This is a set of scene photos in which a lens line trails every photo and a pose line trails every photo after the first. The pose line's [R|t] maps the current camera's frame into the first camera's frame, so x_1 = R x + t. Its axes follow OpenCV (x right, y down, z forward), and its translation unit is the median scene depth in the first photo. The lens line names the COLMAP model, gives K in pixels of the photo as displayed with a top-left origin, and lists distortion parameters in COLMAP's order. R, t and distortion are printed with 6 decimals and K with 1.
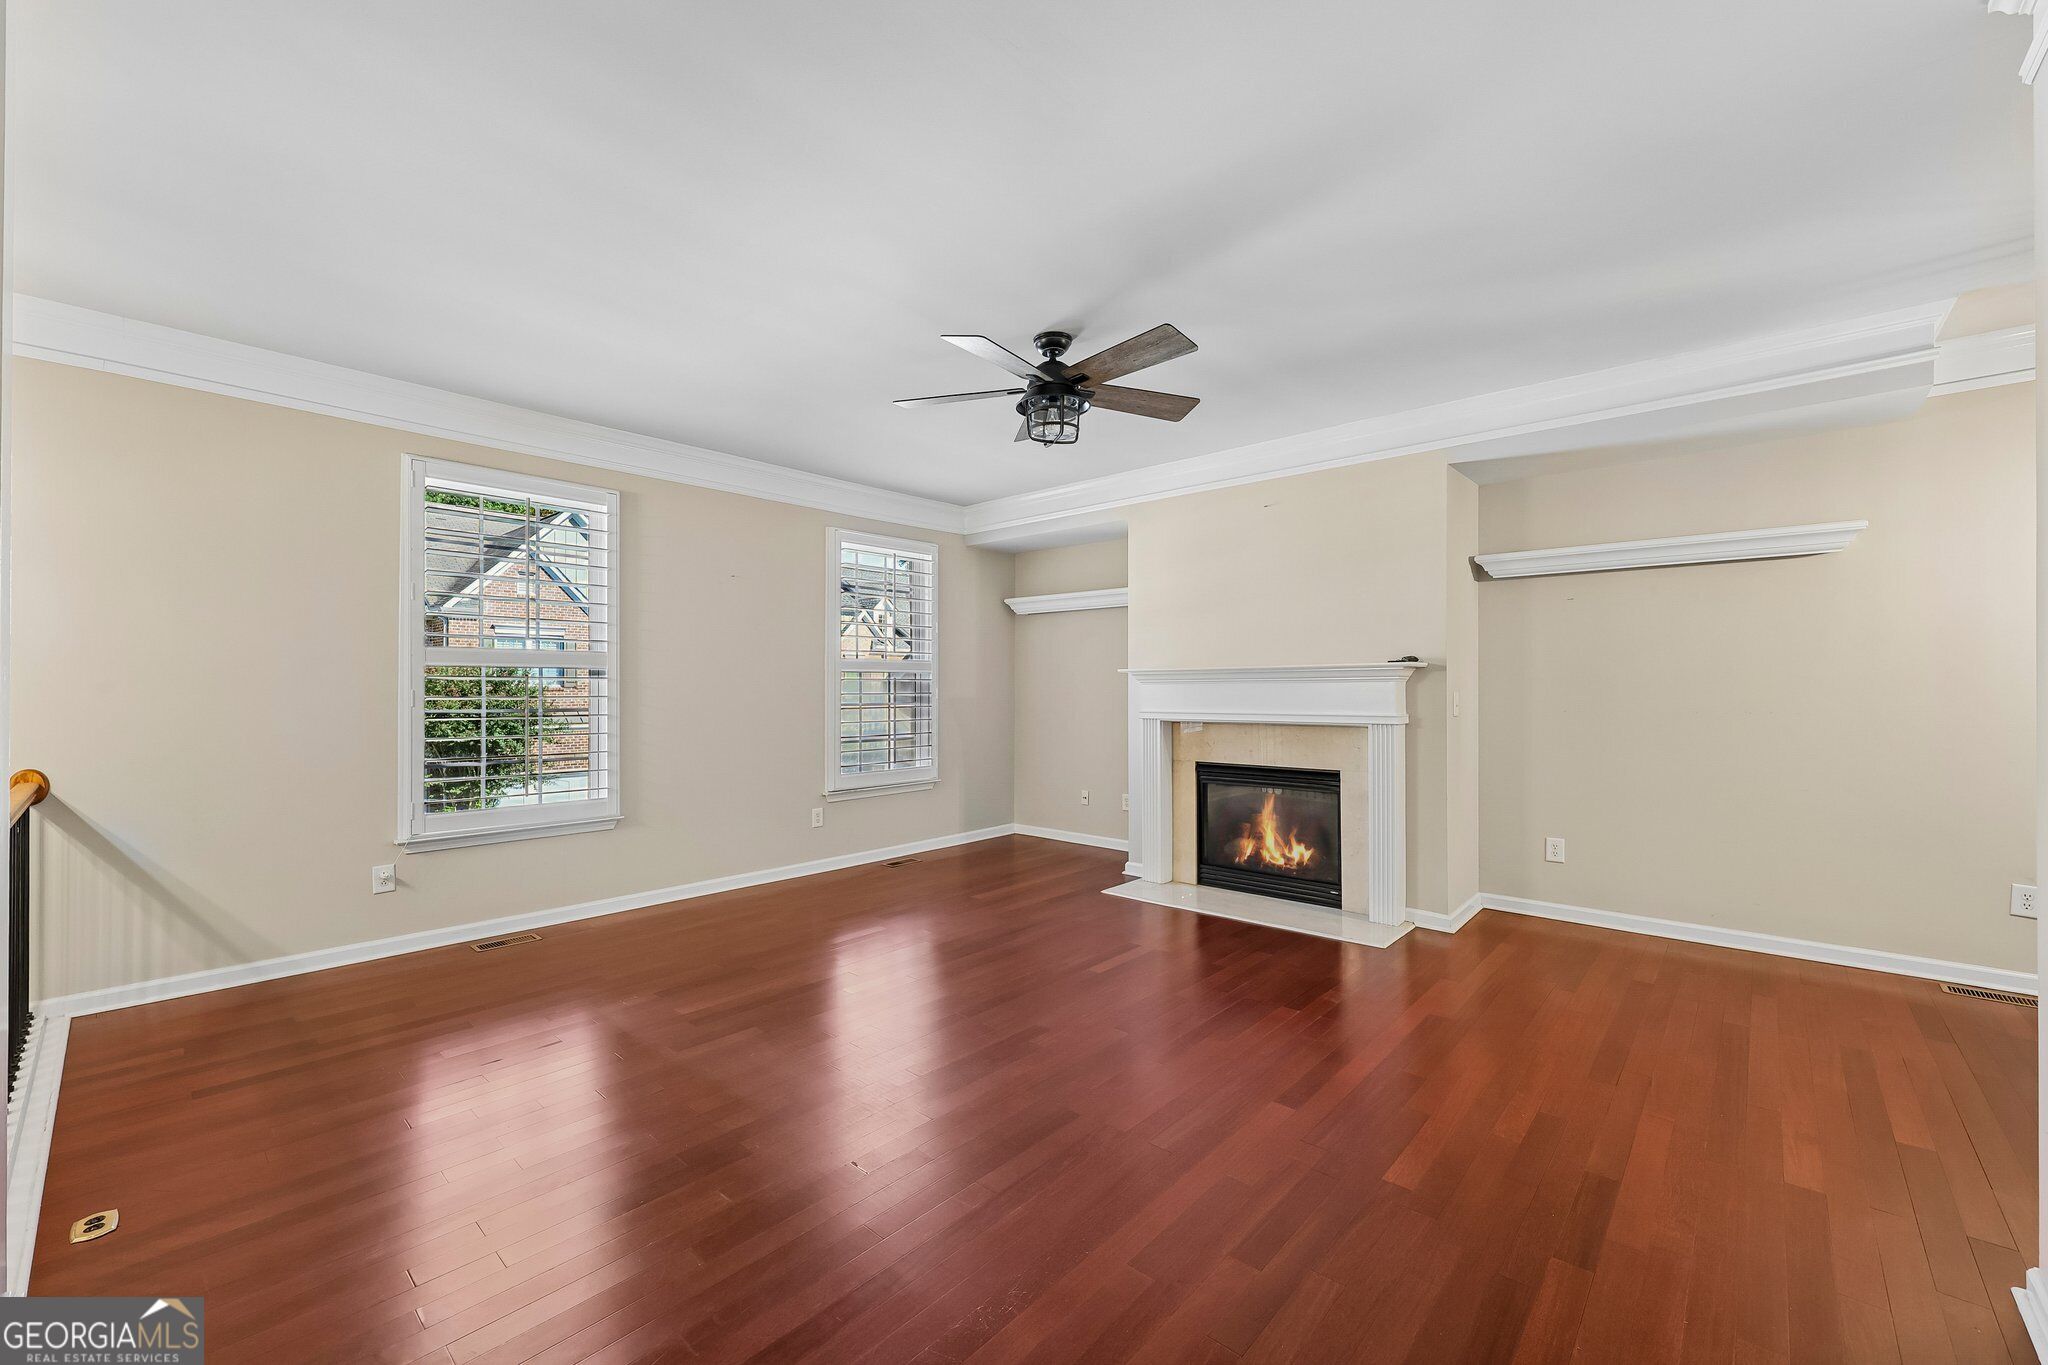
lens RADIAL K [[821.4, 0, 1027.4], [0, 821.4, 685.4], [0, 0, 1]] dist [0.009149, -0.000023]
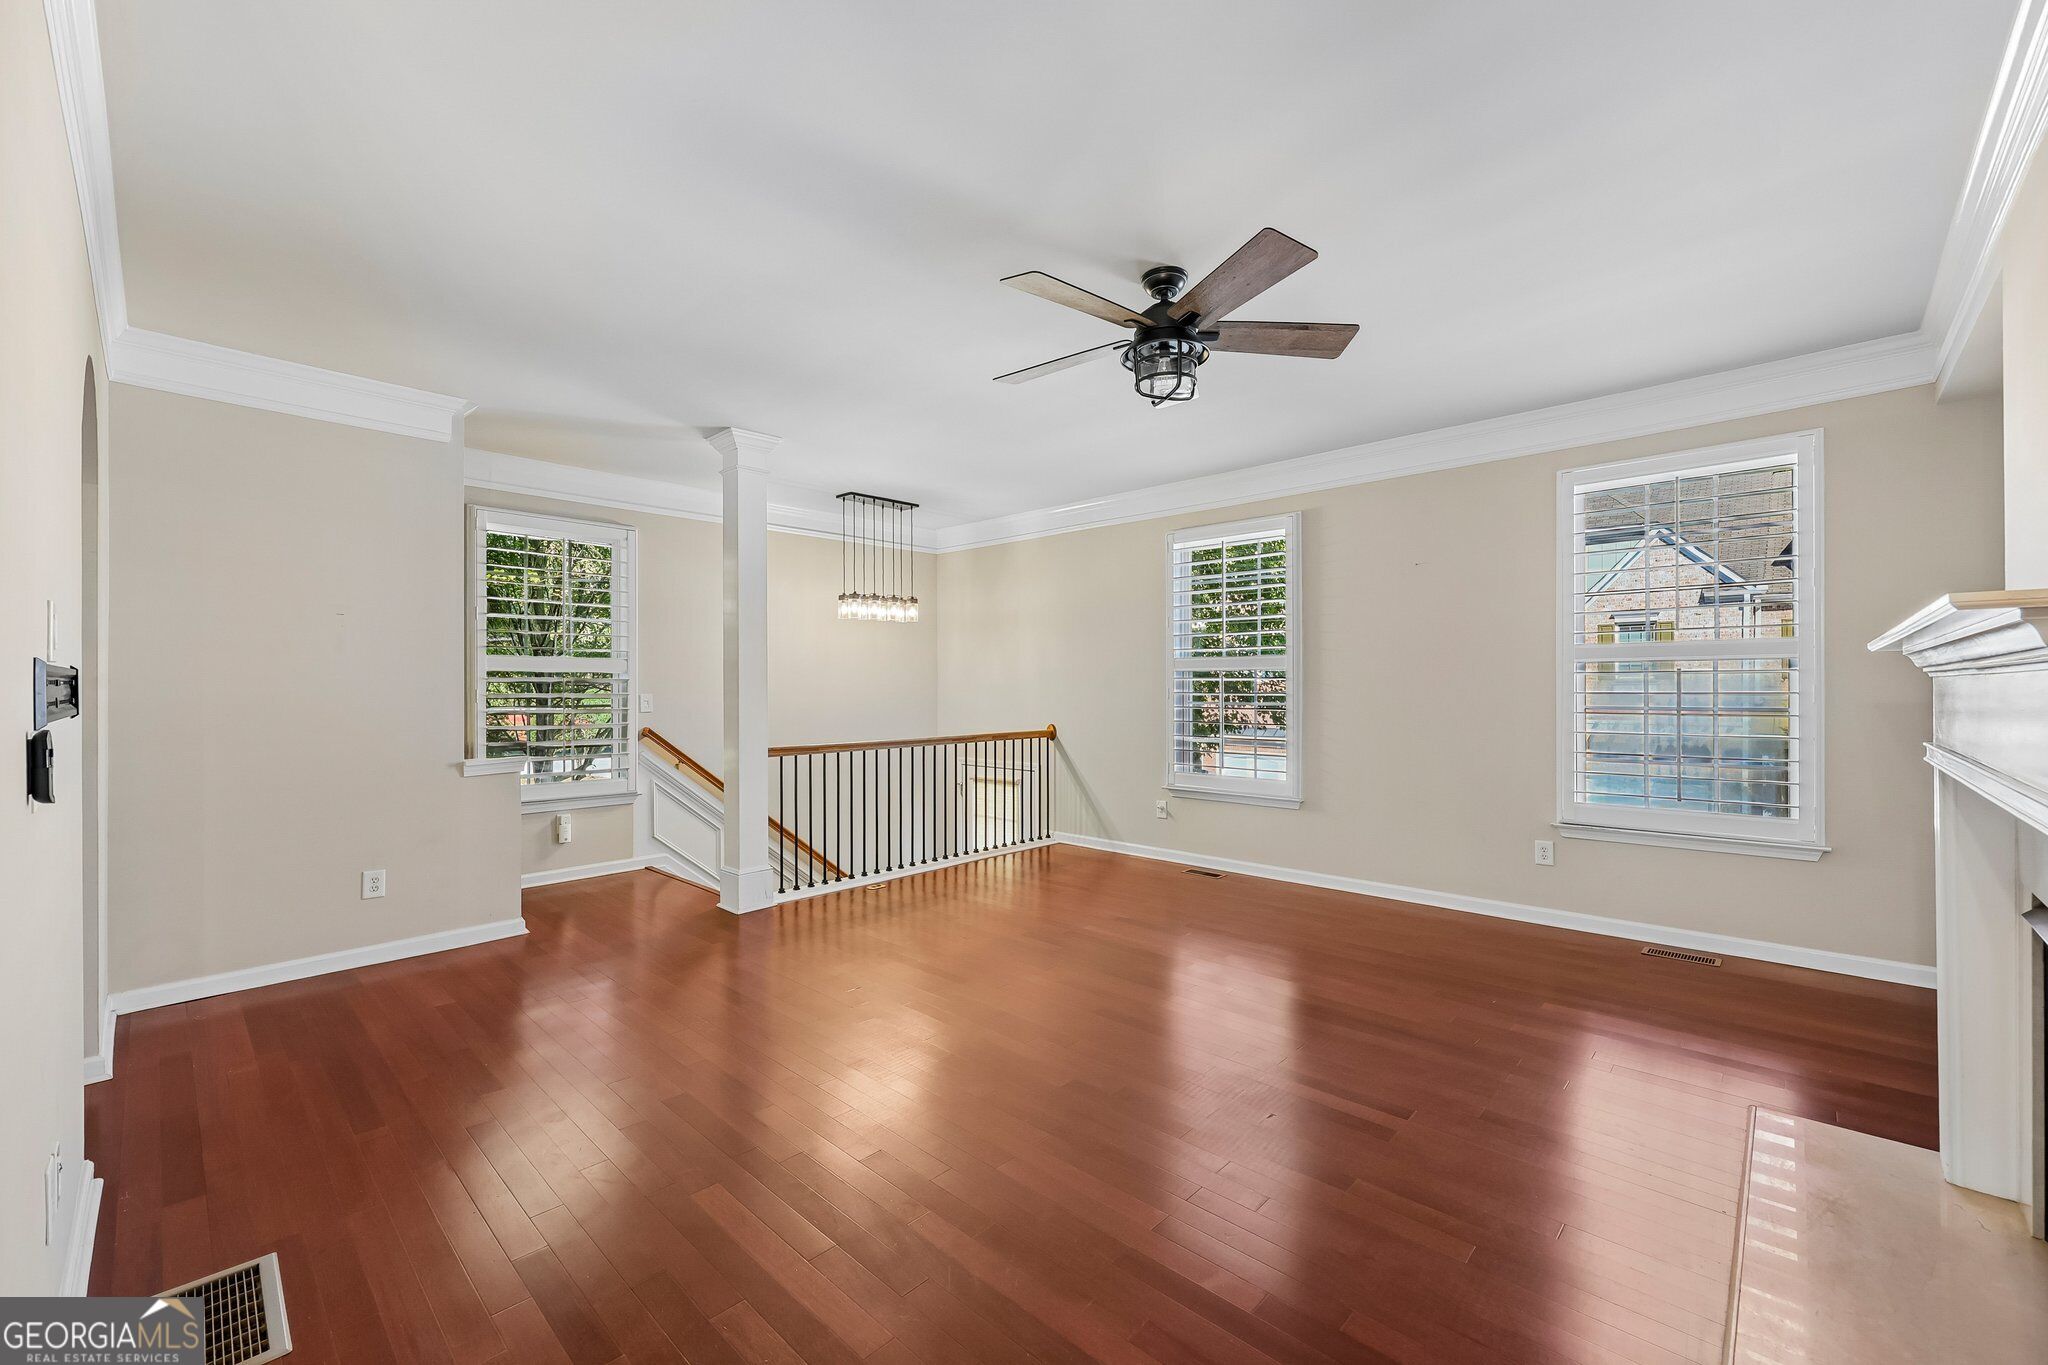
lens RADIAL K [[832.3, 0, 1036.2], [0, 832.3, 680.8], [0, 0, 1]] dist [-0.000881, -0.000026]
pose [[-0.013204, -0.006336, -0.999893, 0.764488], [0.007231, 0.999953, -0.006432, 0.000064], [0.999887, -0.007315, -0.013158, 0.755993]]
